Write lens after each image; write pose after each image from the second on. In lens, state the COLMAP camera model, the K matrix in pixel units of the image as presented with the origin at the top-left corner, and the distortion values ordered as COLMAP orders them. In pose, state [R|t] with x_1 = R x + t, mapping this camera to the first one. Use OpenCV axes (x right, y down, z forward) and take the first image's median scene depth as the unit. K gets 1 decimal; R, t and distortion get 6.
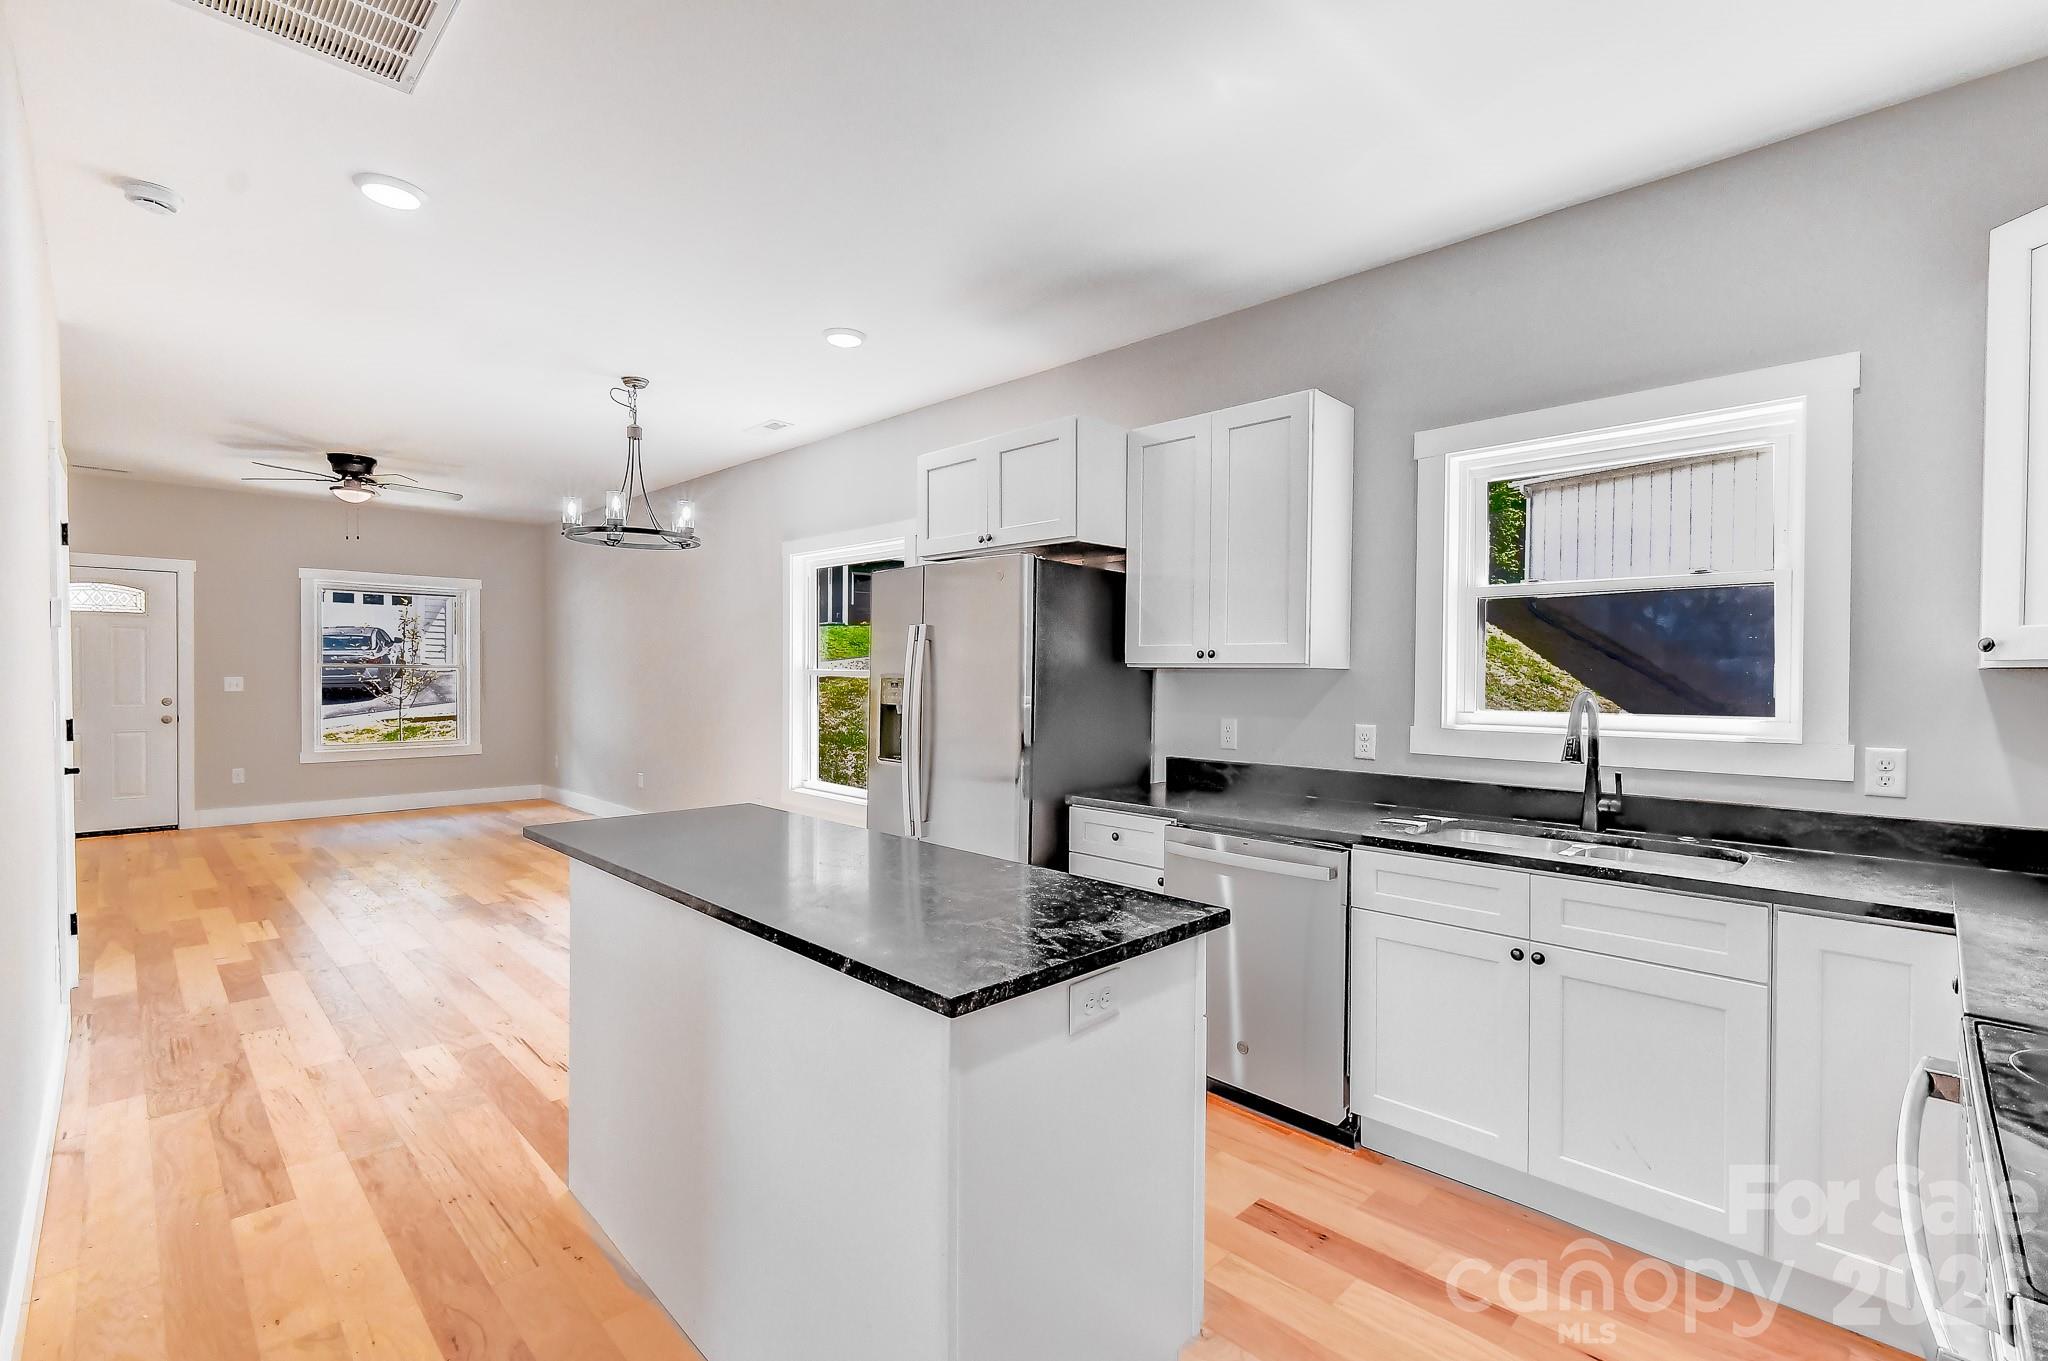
lens RADIAL K [[922.5, 0, 1012.6], [0, 922.5, 675.1], [0, 0, 1]] dist [0.000473, -0.000445]
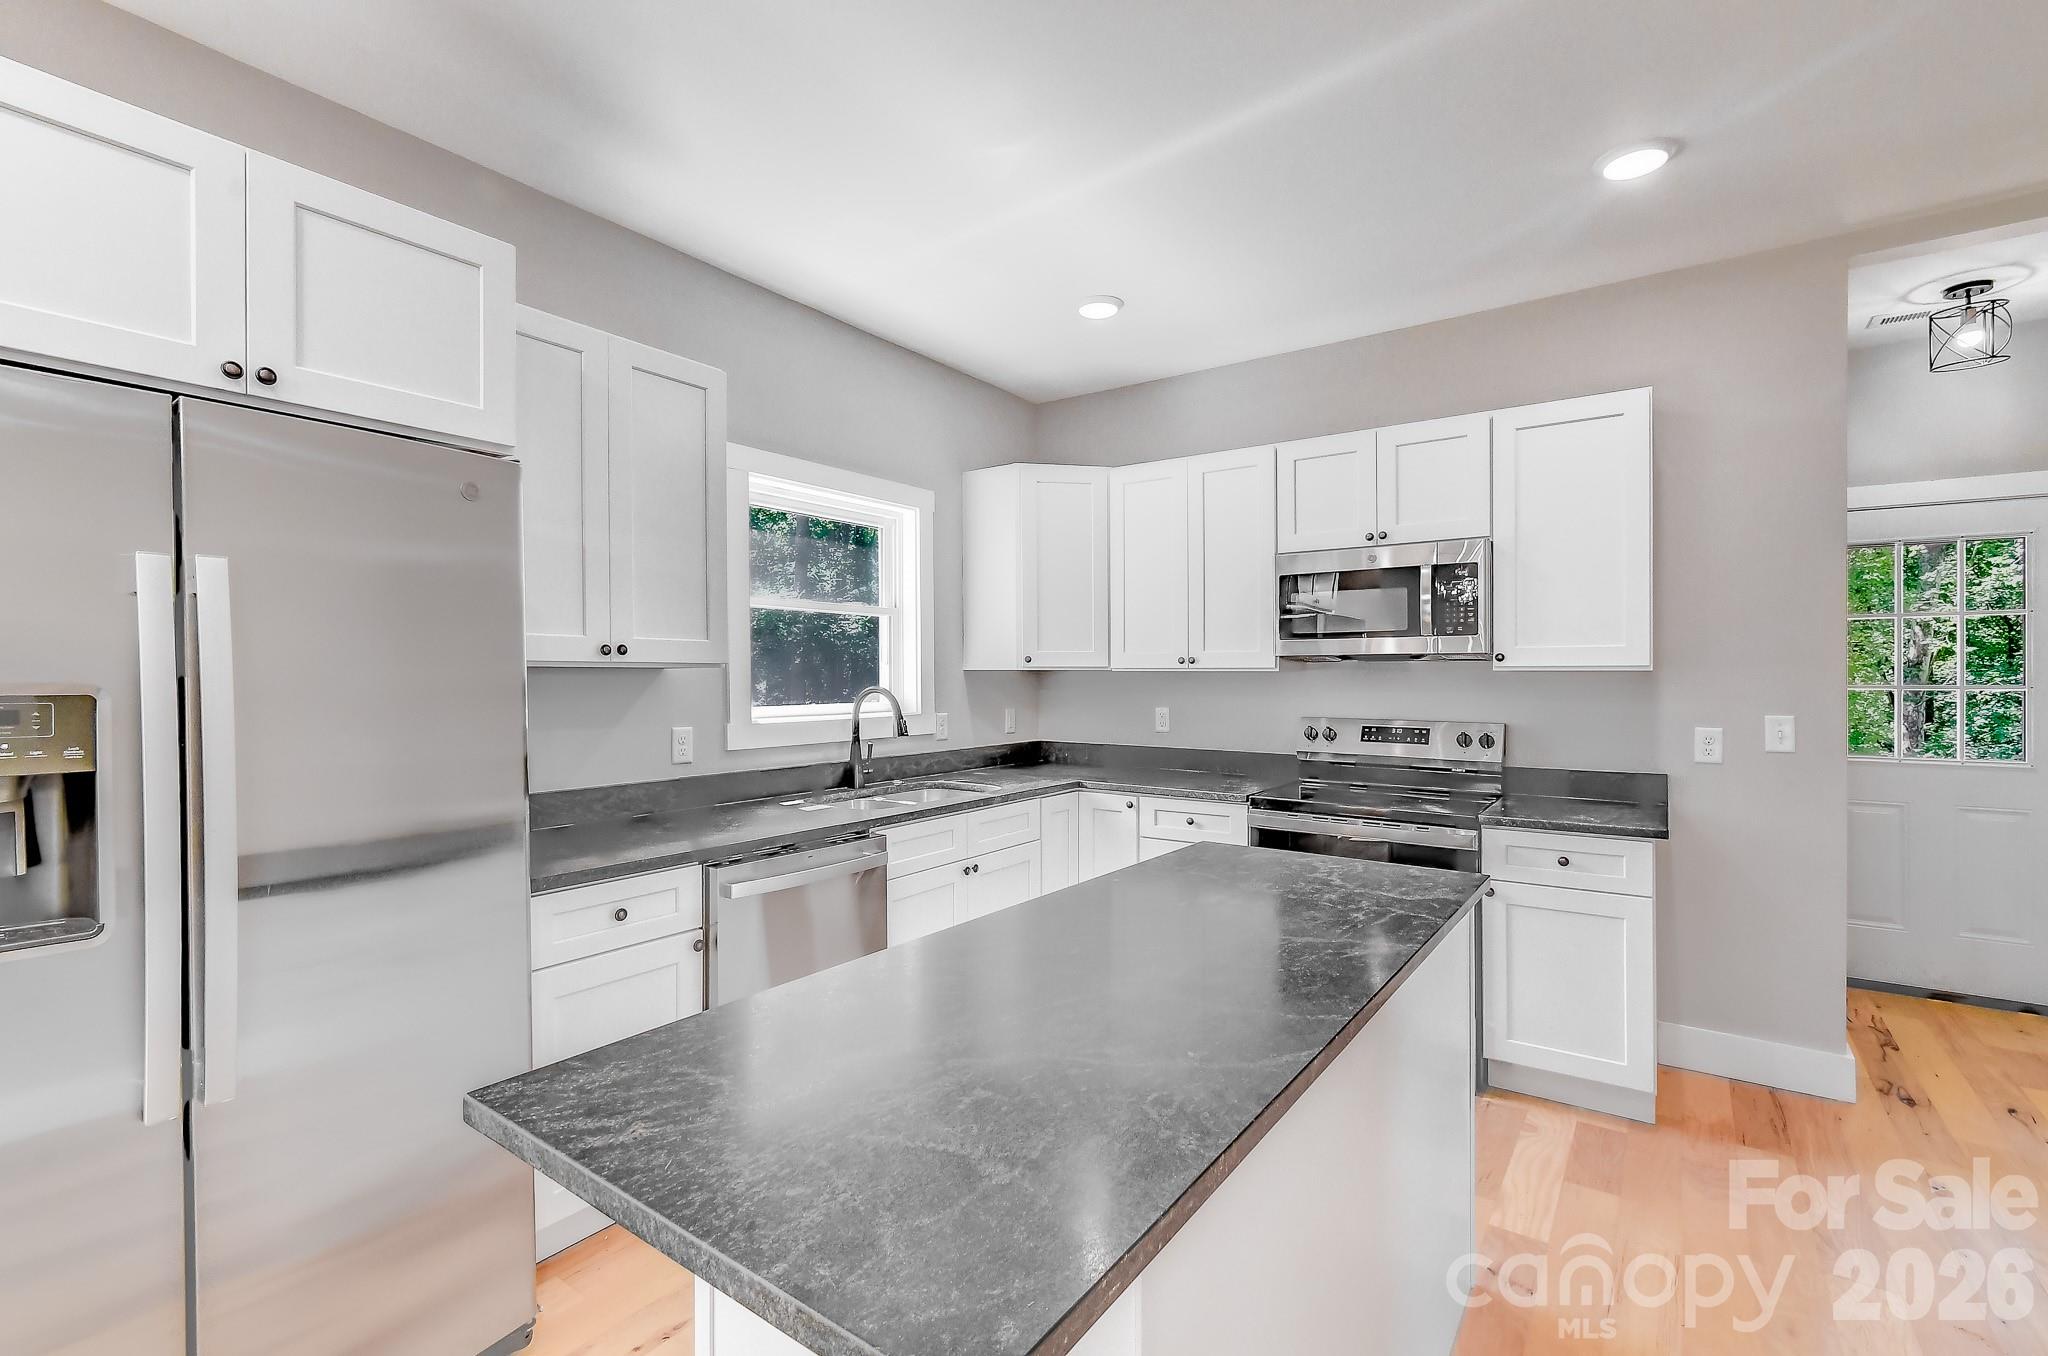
lens RADIAL K [[922.5, 0, 985.8], [0, 922.5, 668.5], [0, 0, 1]] dist [0.000473, -0.000445]
pose [[-0.159952, -0.001931, 0.987123, -0.646393], [-0.001828, 0.999997, 0.001660, -0.009240], [-0.987123, -0.001539, -0.159956, 0.898113]]
